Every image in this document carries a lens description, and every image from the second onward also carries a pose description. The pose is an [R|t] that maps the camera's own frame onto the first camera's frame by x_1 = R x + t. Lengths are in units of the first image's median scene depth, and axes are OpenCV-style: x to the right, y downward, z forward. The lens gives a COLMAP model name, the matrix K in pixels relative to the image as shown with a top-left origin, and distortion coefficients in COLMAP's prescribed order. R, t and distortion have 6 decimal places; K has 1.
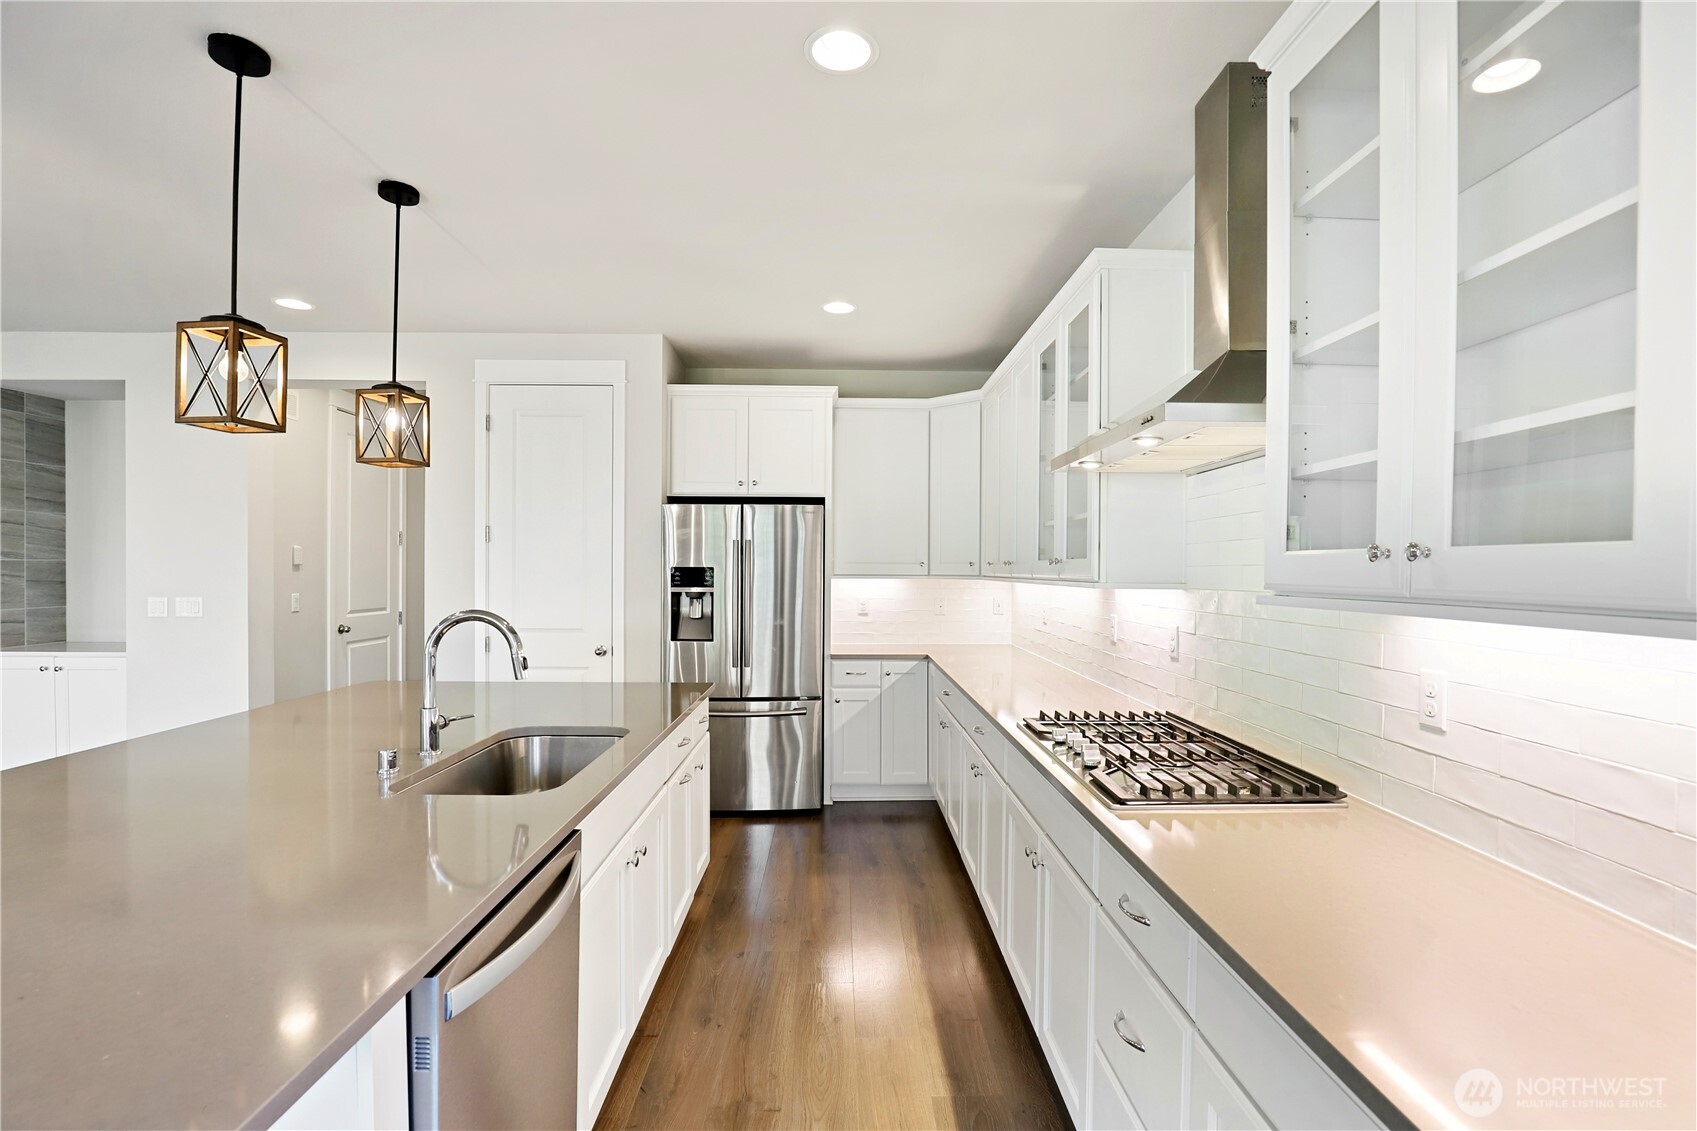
lens RADIAL K [[794.3, 0, 848.5], [0, 794.3, 565.5], [0, 0, 1]] dist [-0.027892, -0.000041]
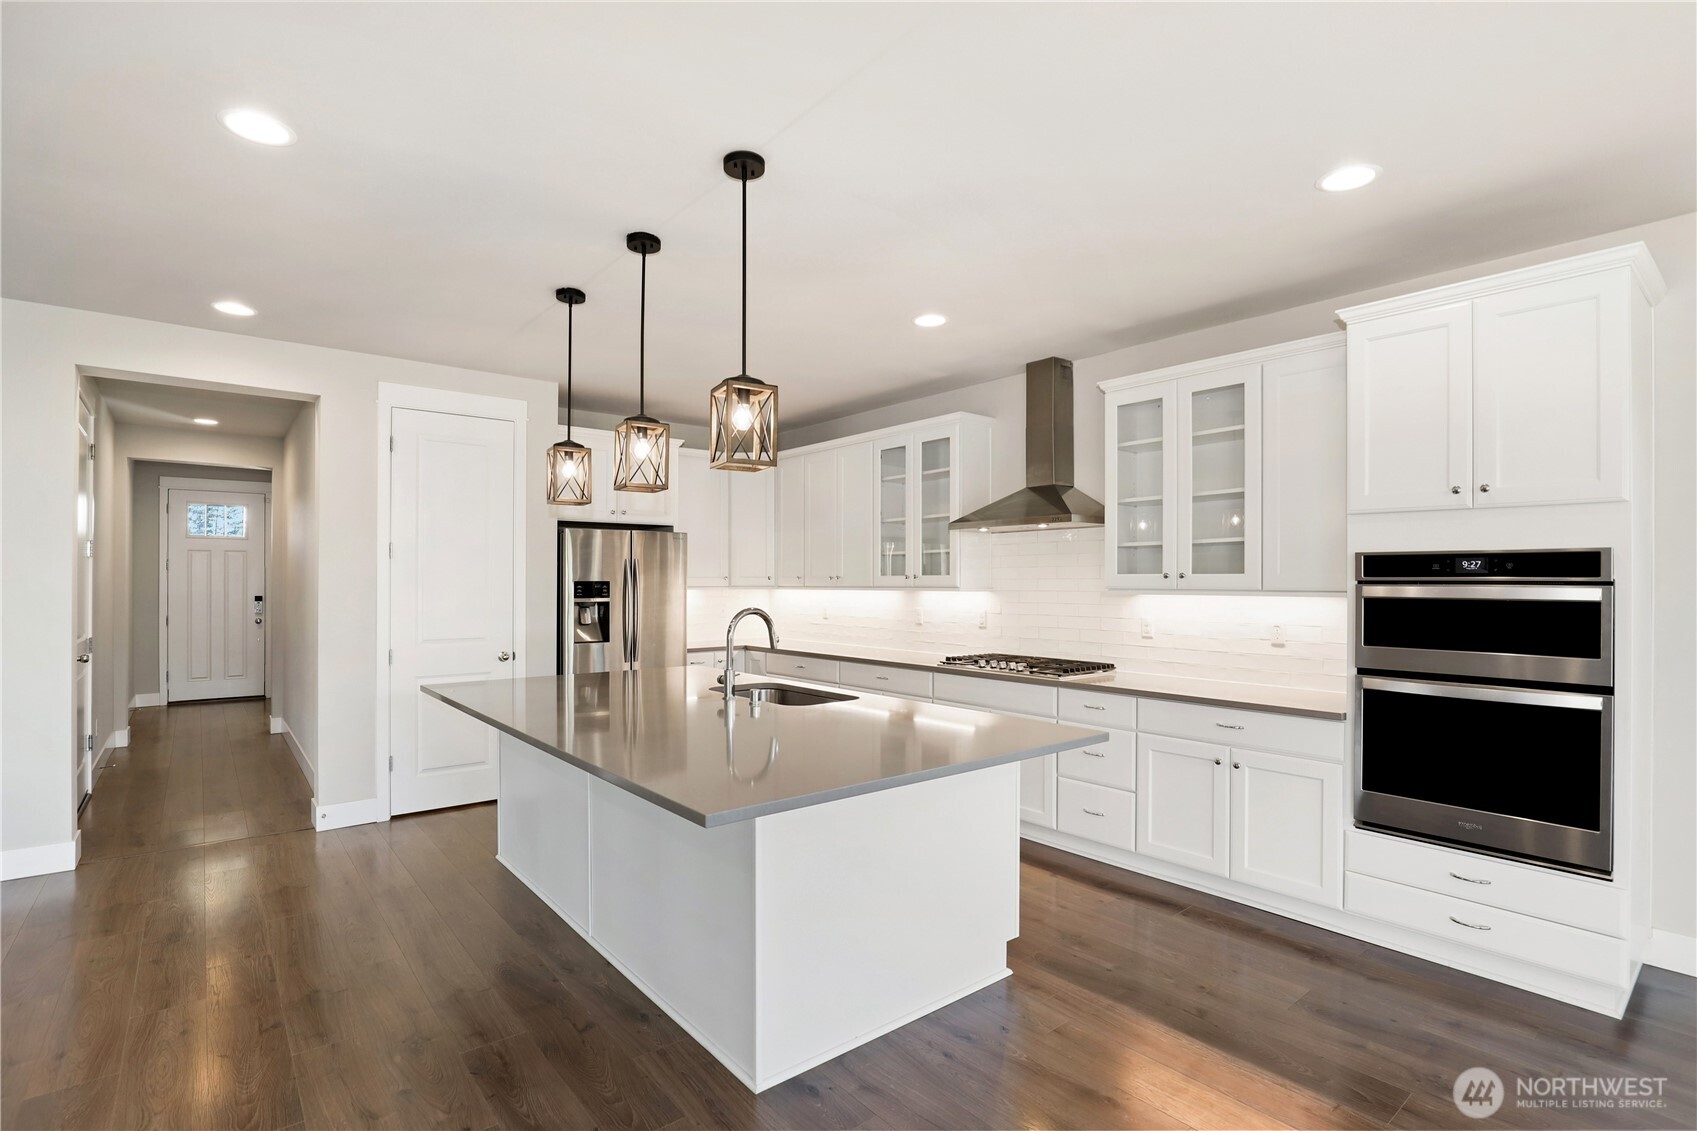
lens RADIAL K [[838.1, 0, 848.5], [0, 838.1, 565.5], [0, 0, 1]] dist [-0.003993, 0.000407]
pose [[0.777315, 0.005180, 0.629090, -0.695494], [0.002824, 0.999927, -0.011722, -0.006306], [-0.629105, 0.010888, 0.777244, -0.232764]]
